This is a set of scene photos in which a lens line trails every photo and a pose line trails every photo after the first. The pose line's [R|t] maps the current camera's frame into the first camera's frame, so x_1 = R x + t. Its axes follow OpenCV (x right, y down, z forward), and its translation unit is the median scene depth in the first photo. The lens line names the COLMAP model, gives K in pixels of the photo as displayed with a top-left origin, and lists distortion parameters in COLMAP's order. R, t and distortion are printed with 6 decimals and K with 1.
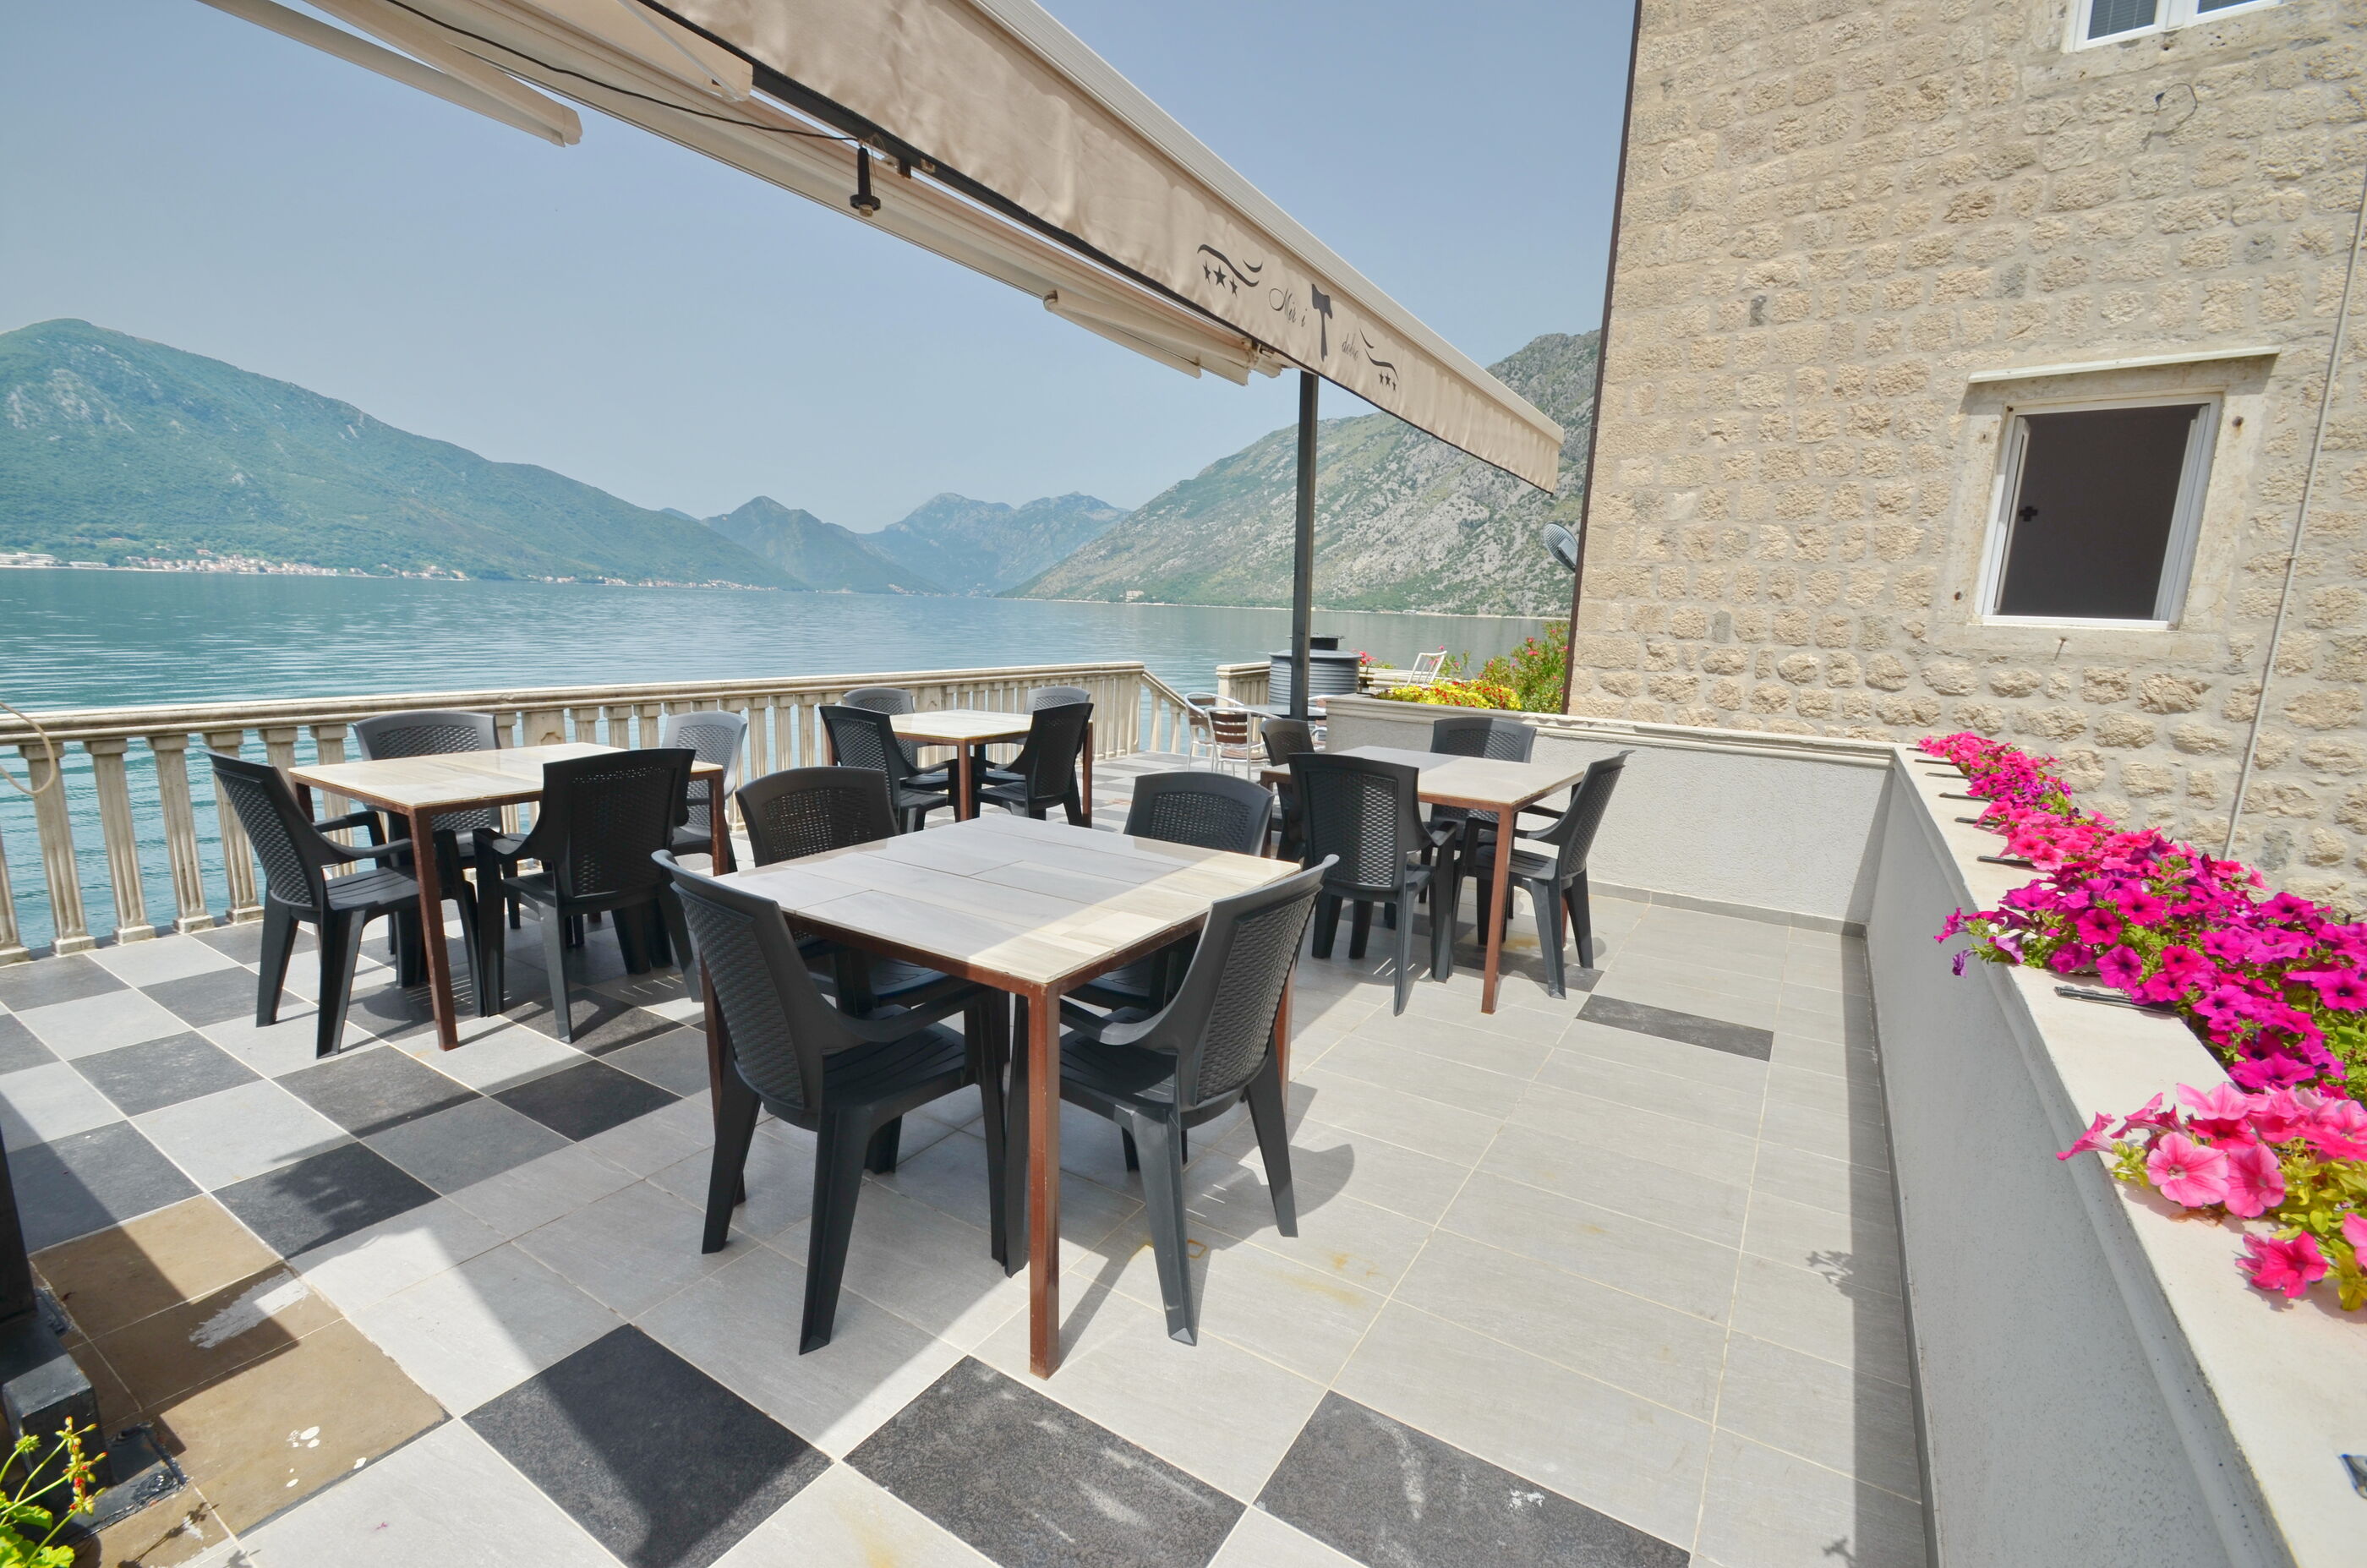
lens RADIAL K [[1033.9, 0, 1177.6], [0, 1033.9, 804.8], [0, 0, 1]] dist [0.011030, -0.013214]
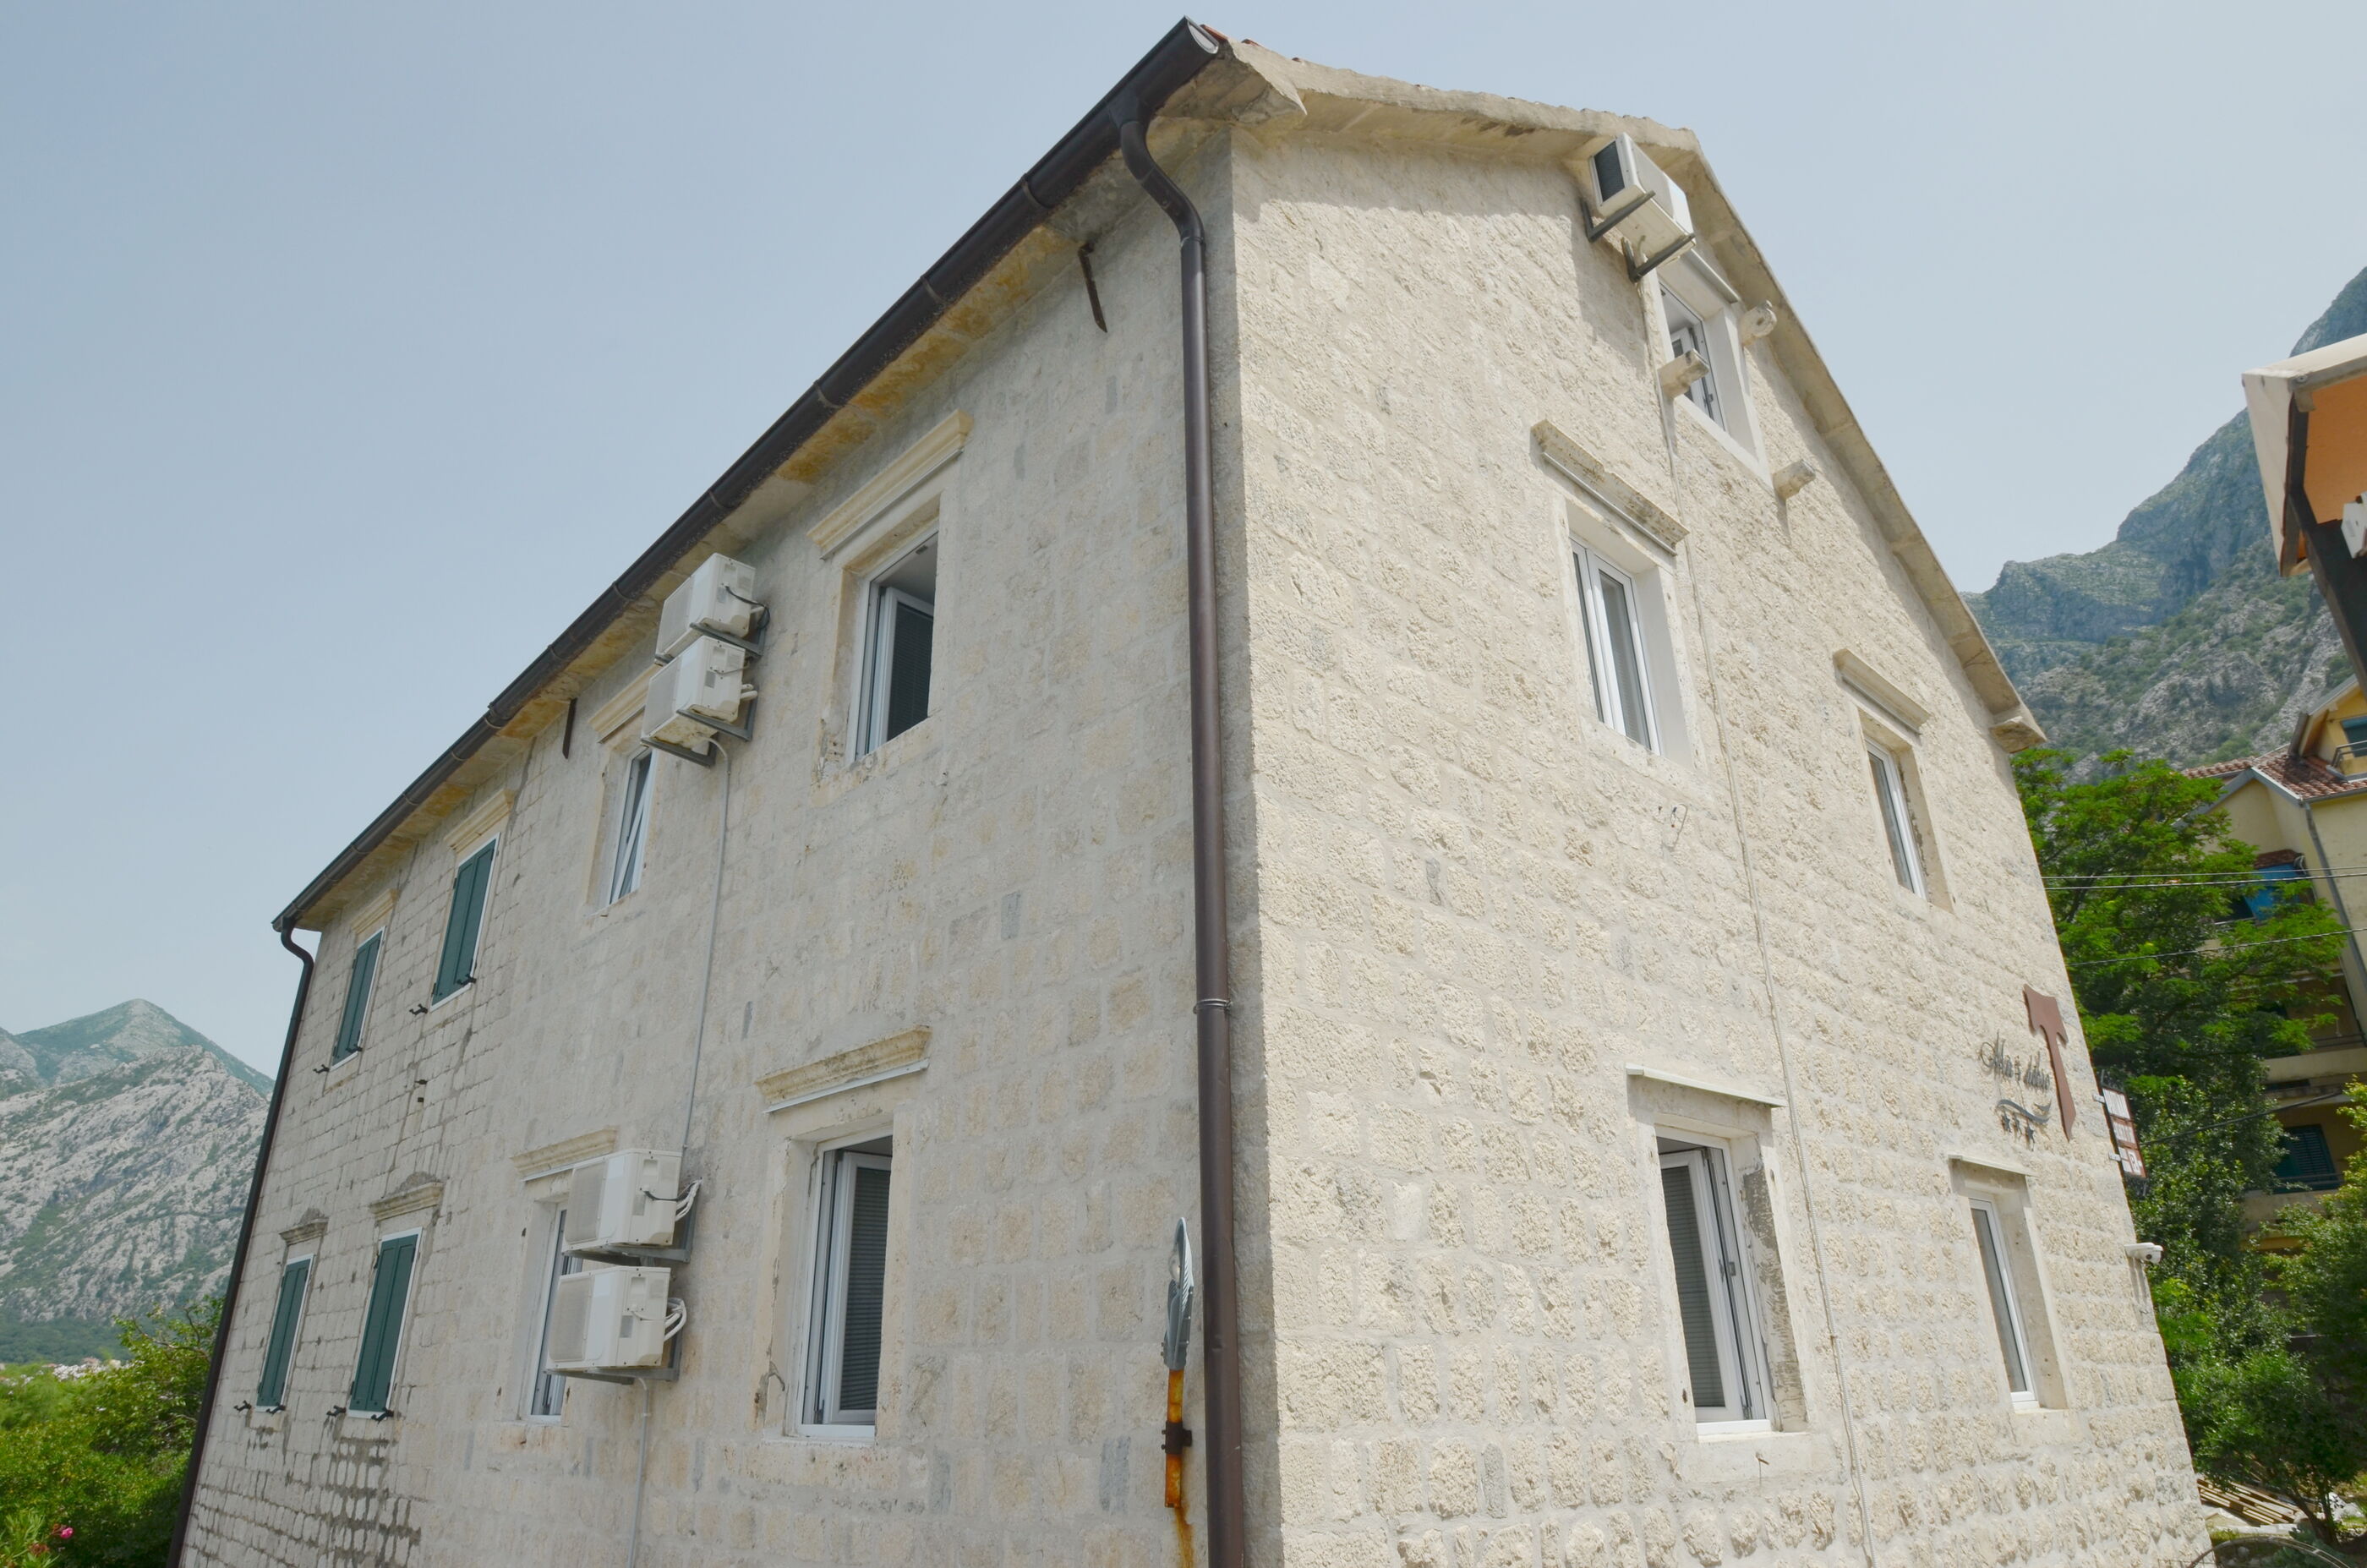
lens RADIAL K [[1380.7, 0, 1166.1], [0, 1380.7, 803.6], [0, 0, 1]] dist [-0.030970, -0.000682]
pose [[0.084956, 0.363539, 0.927697, -0.192262], [0.207287, 0.904244, -0.373331, -0.286878], [-0.974584, 0.224016, 0.001464, 1.243206]]
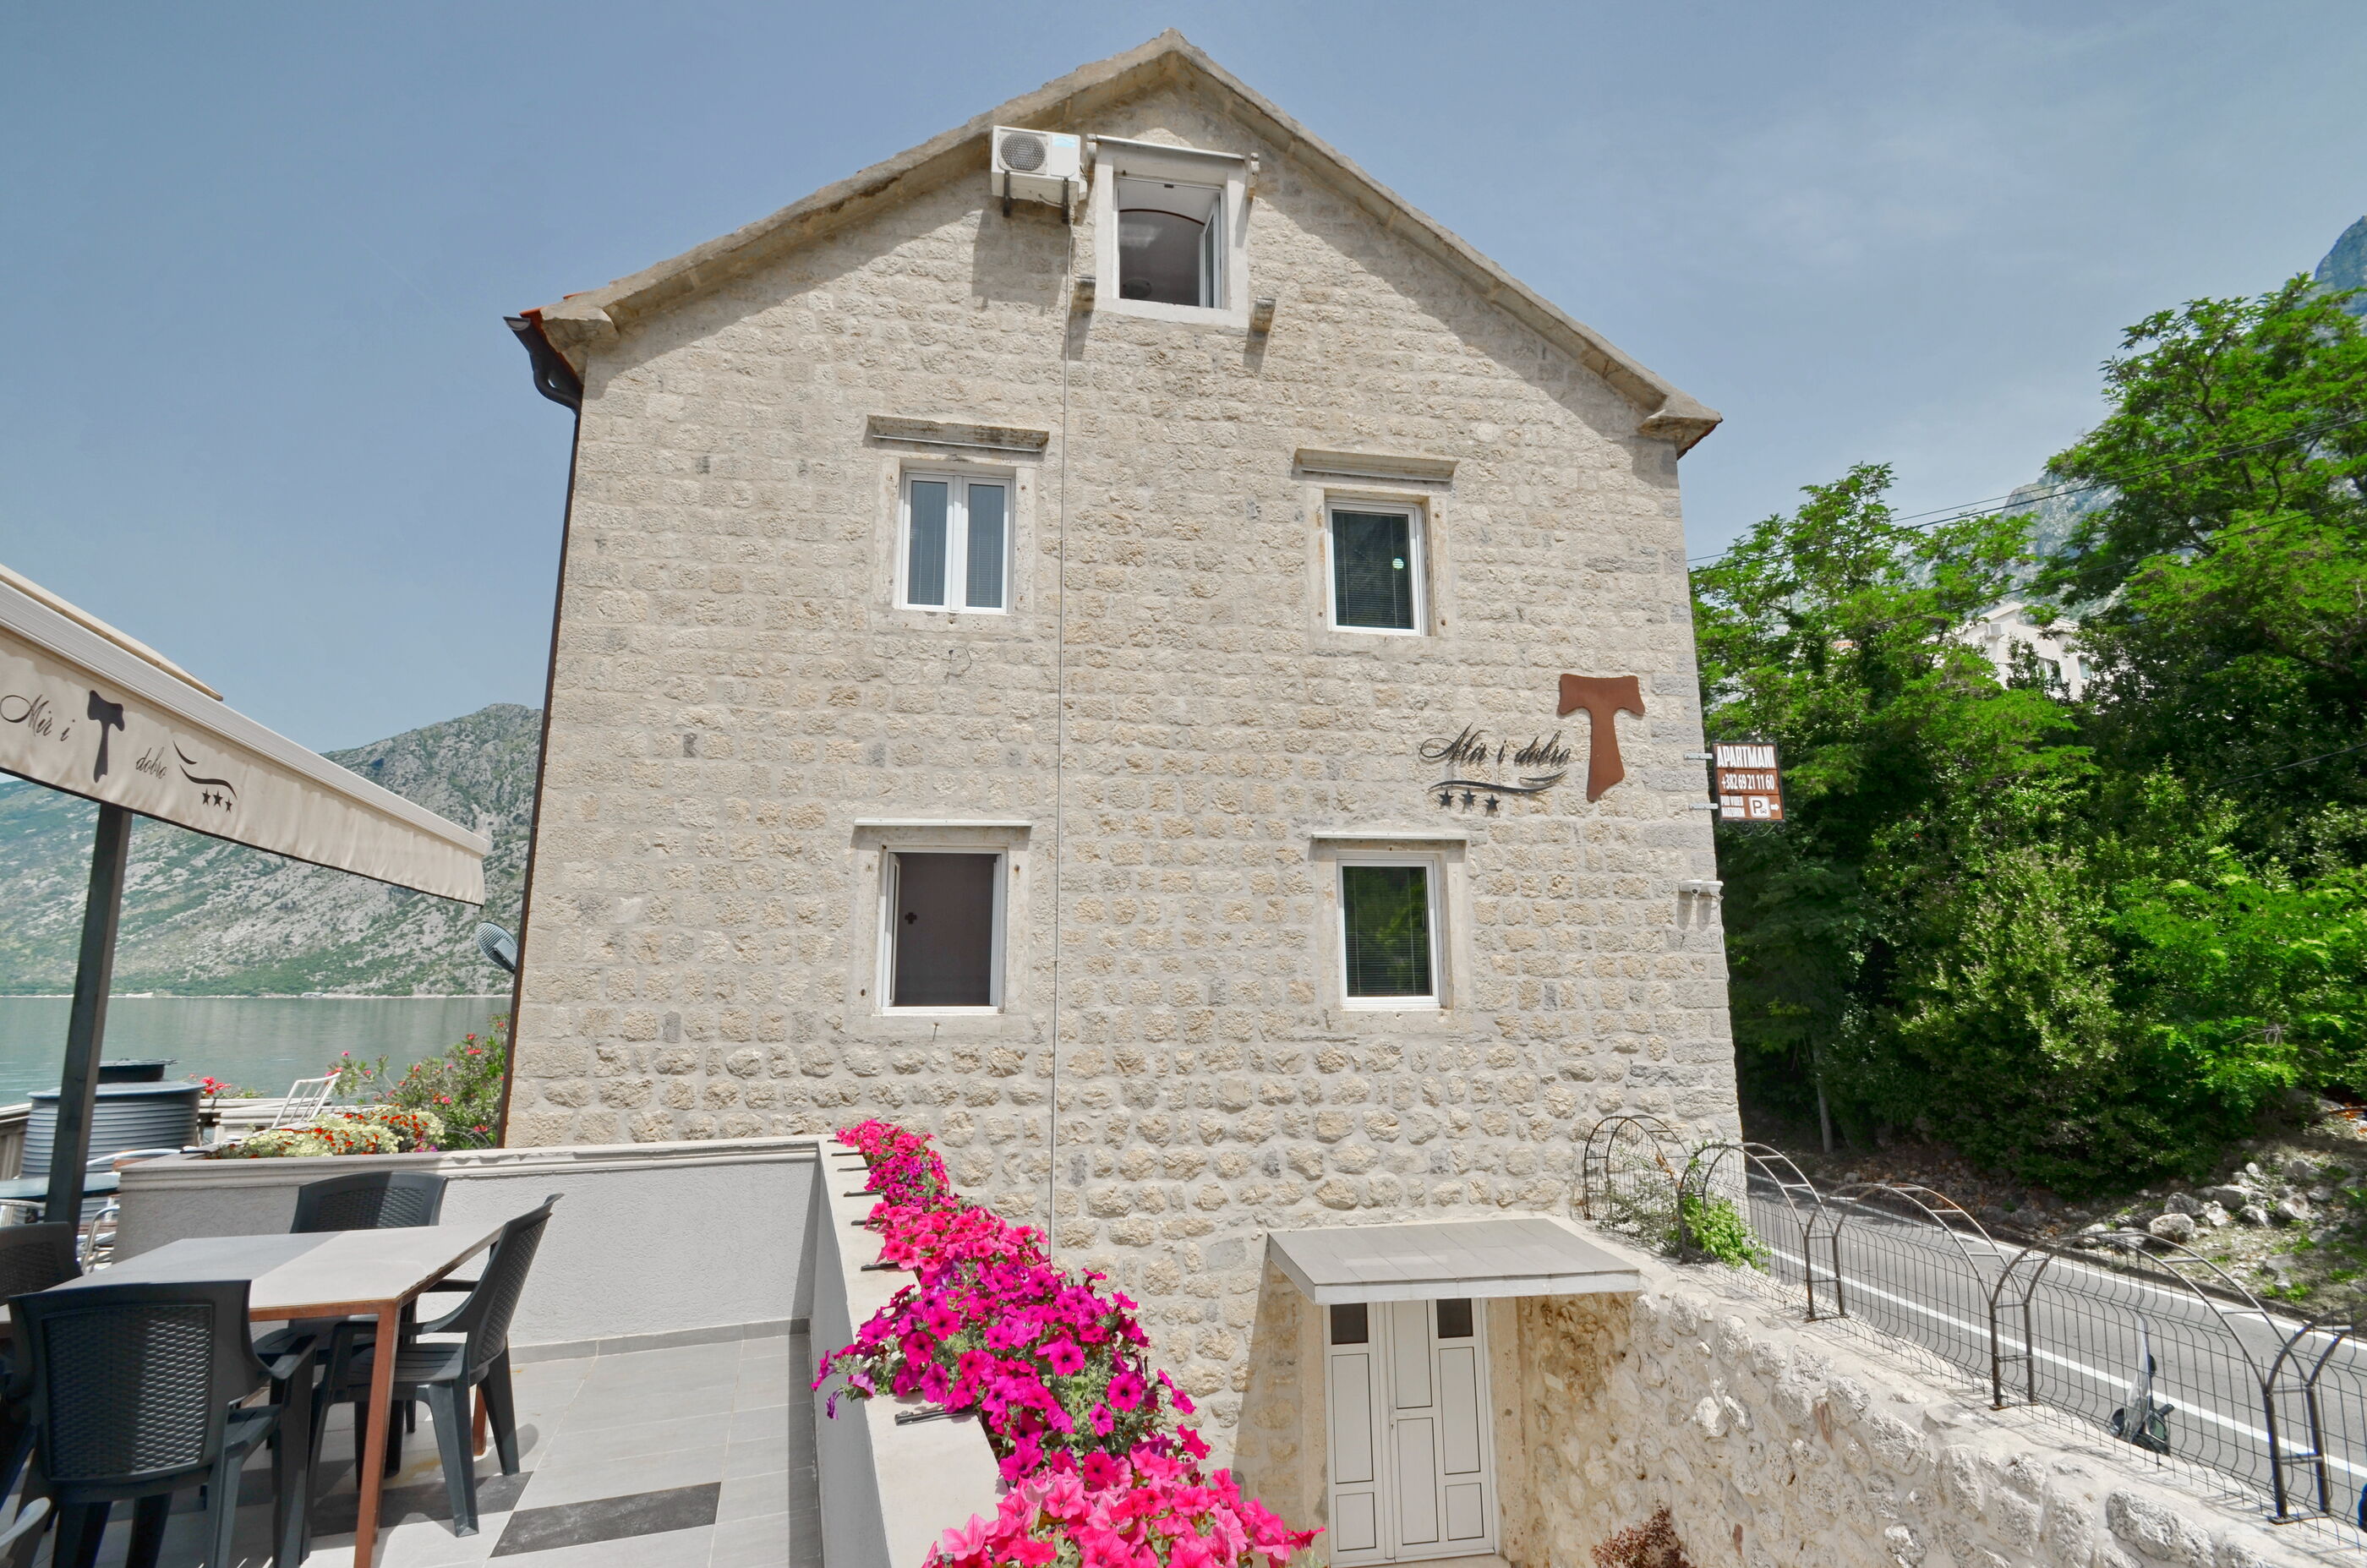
lens RADIAL K [[1033.9, 0, 1171.8], [0, 1033.9, 802.6], [0, 0, 1]] dist [0.011030, -0.013214]
pose [[0.619760, 0.105512, 0.777667, 0.016582], [0.173639, 0.947926, -0.266994, -0.027493], [-0.765342, 0.300505, 0.569165, -0.025453]]
